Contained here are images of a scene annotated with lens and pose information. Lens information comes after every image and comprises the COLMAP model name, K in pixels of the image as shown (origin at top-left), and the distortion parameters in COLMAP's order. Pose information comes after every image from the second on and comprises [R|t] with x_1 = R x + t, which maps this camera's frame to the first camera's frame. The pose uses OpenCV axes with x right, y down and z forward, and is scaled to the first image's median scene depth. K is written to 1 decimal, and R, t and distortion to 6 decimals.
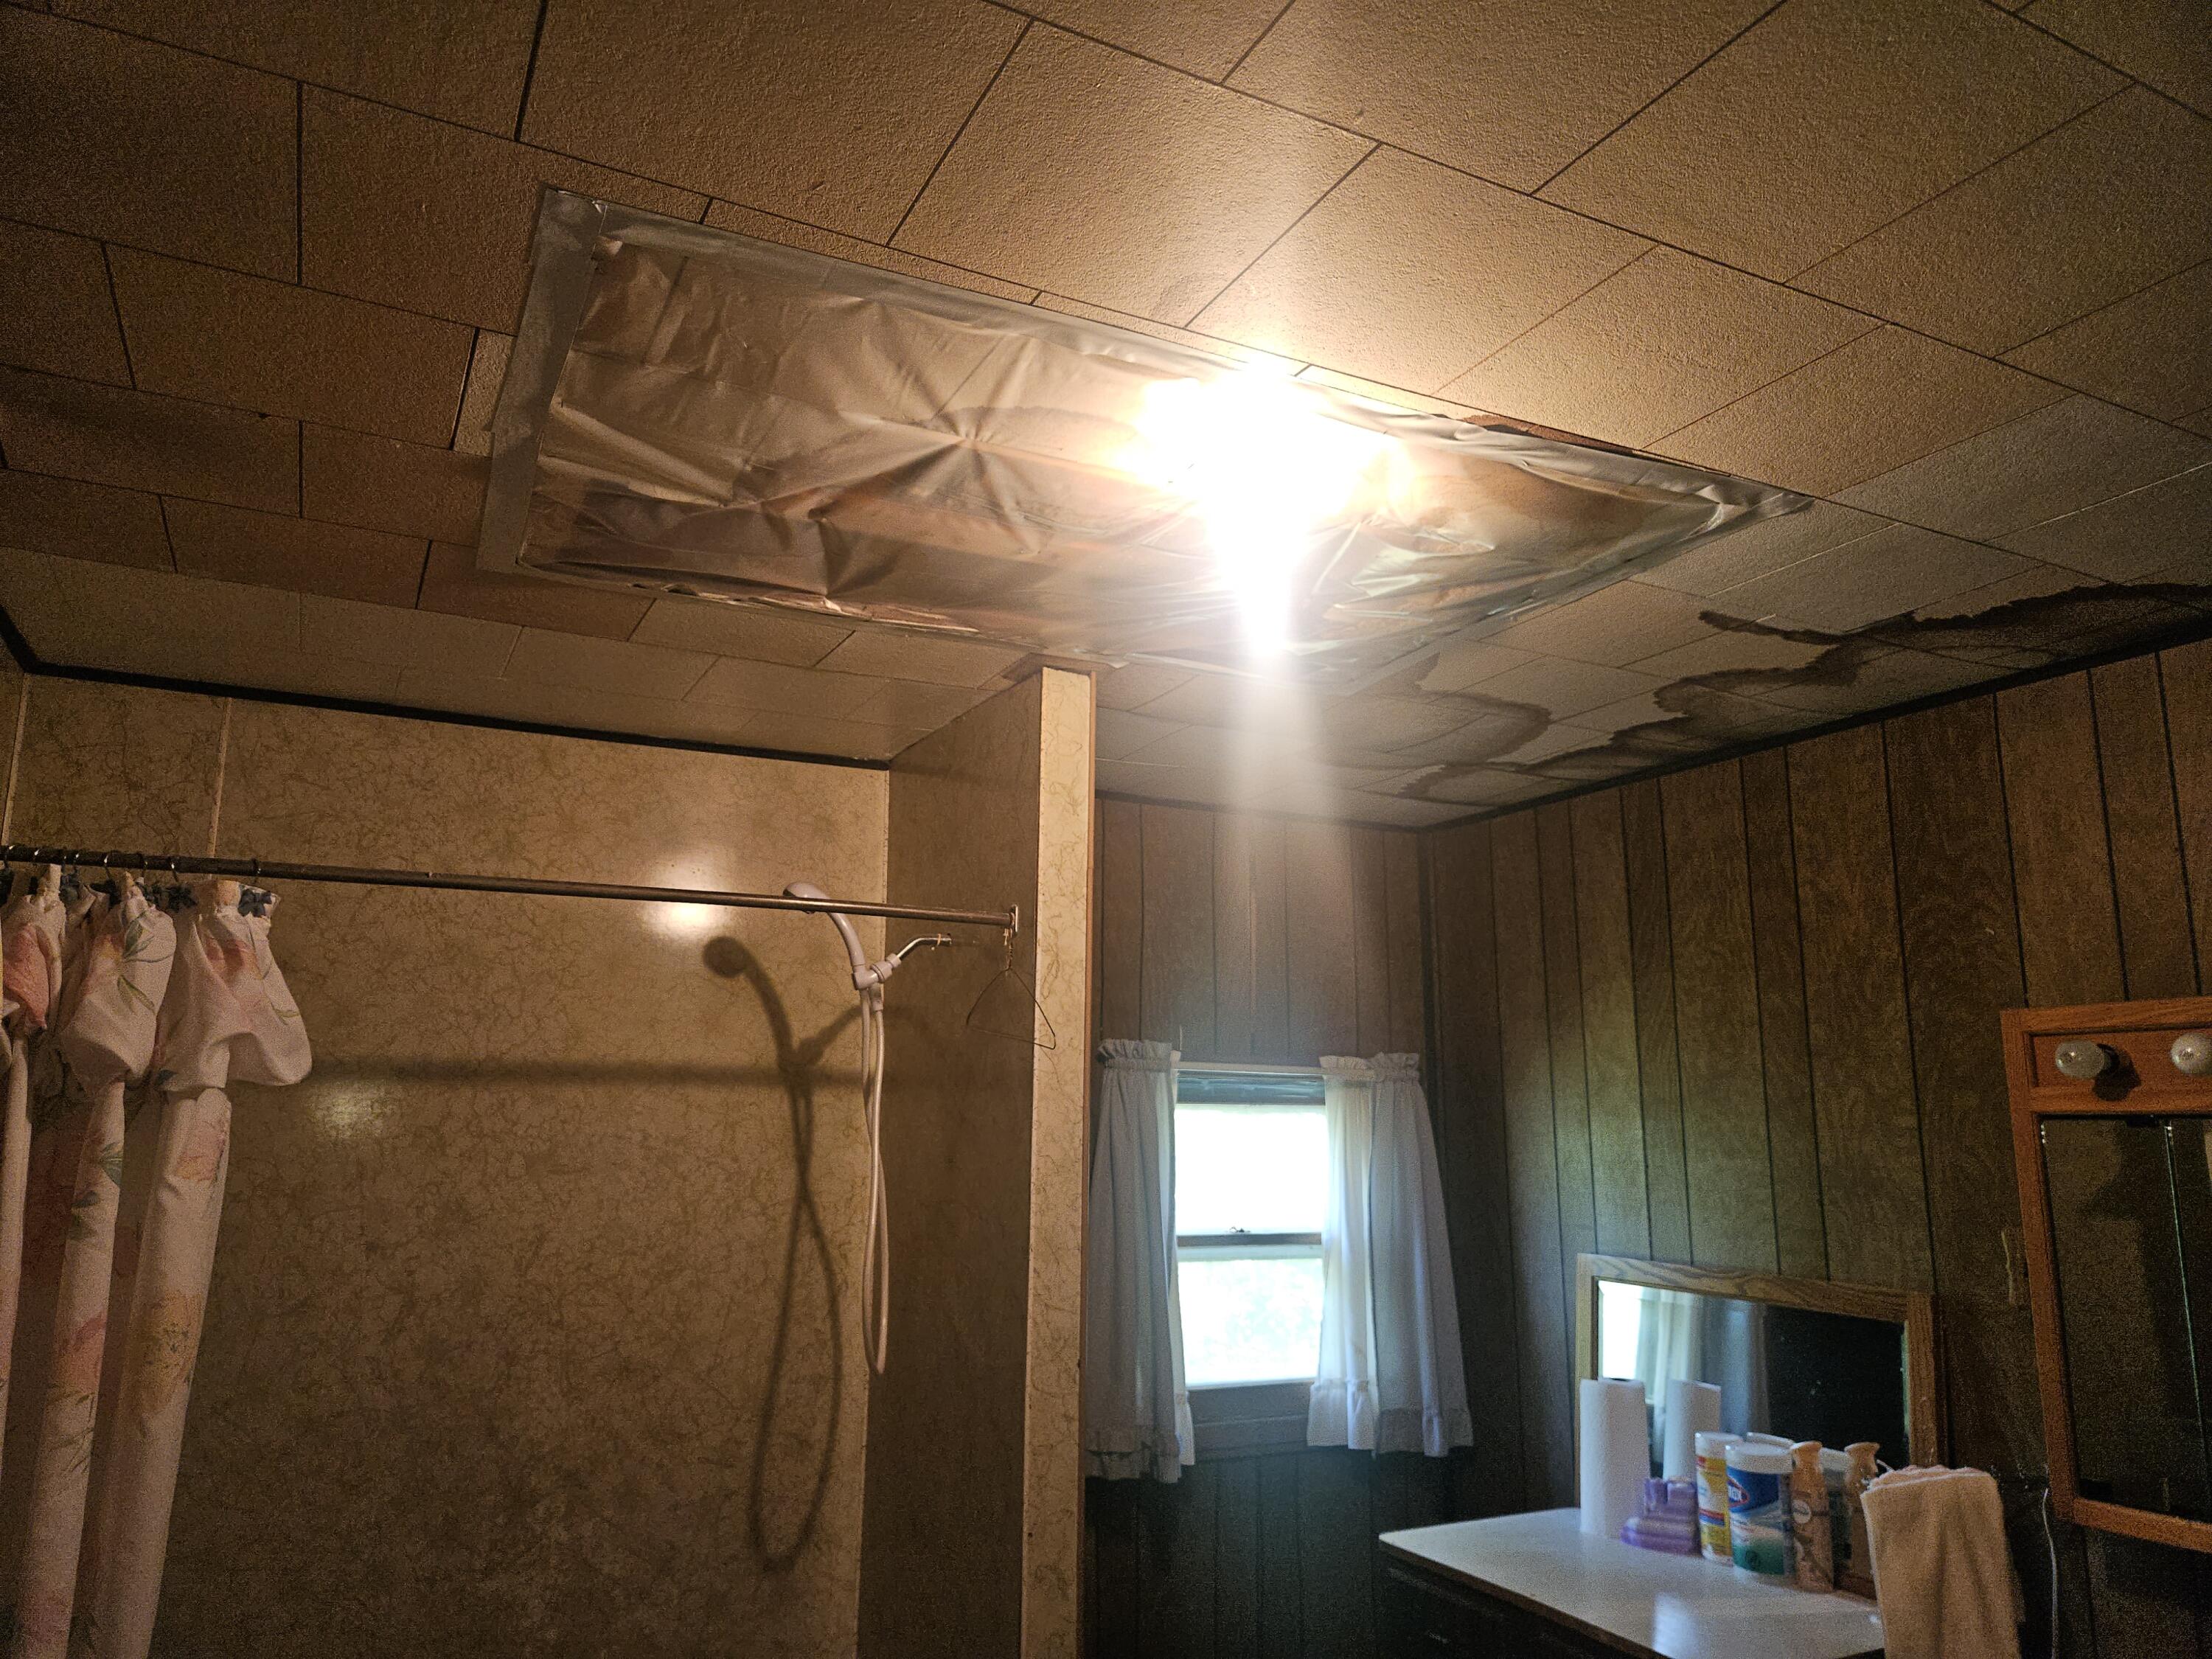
lens RADIAL K [[1481.2, 0, 1094.9], [0, 1481.2, 819.1], [0, 0, 1]] dist [0.070793, -0.057689]
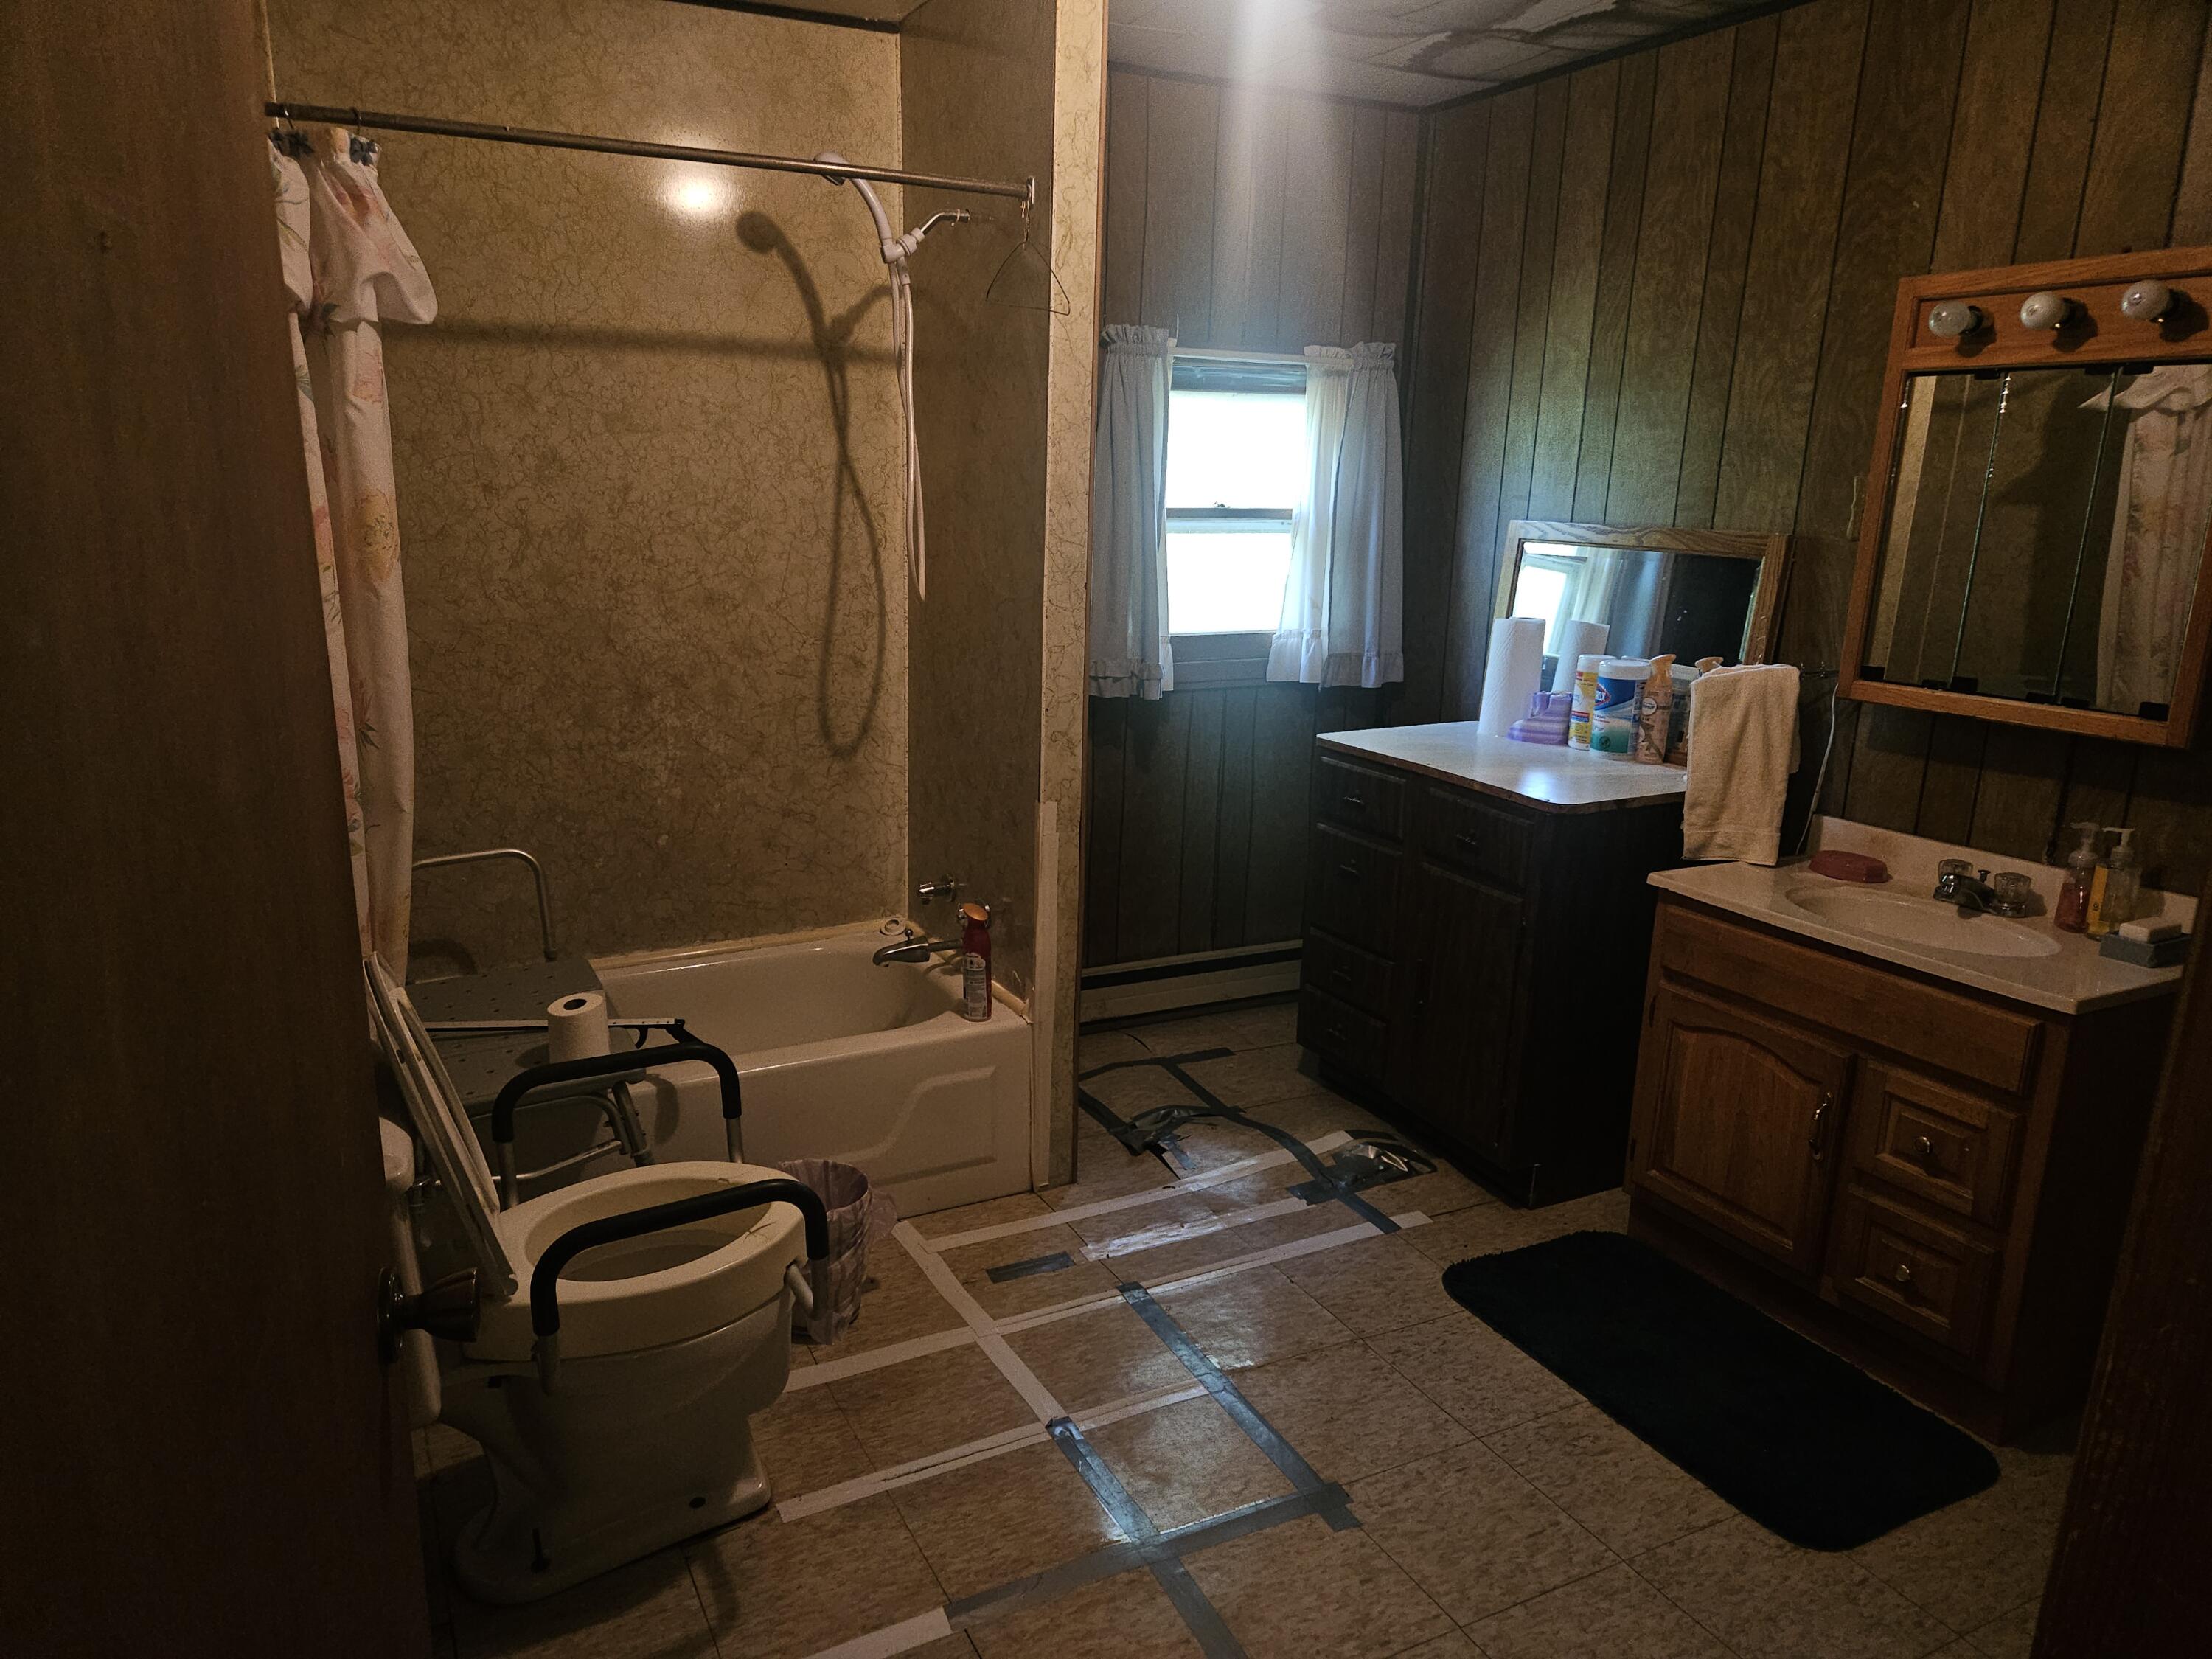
lens RADIAL K [[1481.2, 0, 1075.9], [0, 1481.2, 852.7], [0, 0, 1]] dist [0.070793, -0.057689]
pose [[0.999926, 0.012131, 0.000536, -0.014492], [-0.011136, 0.898492, 0.438849, 0.018668], [0.004842, -0.438823, 0.898560, -0.177705]]
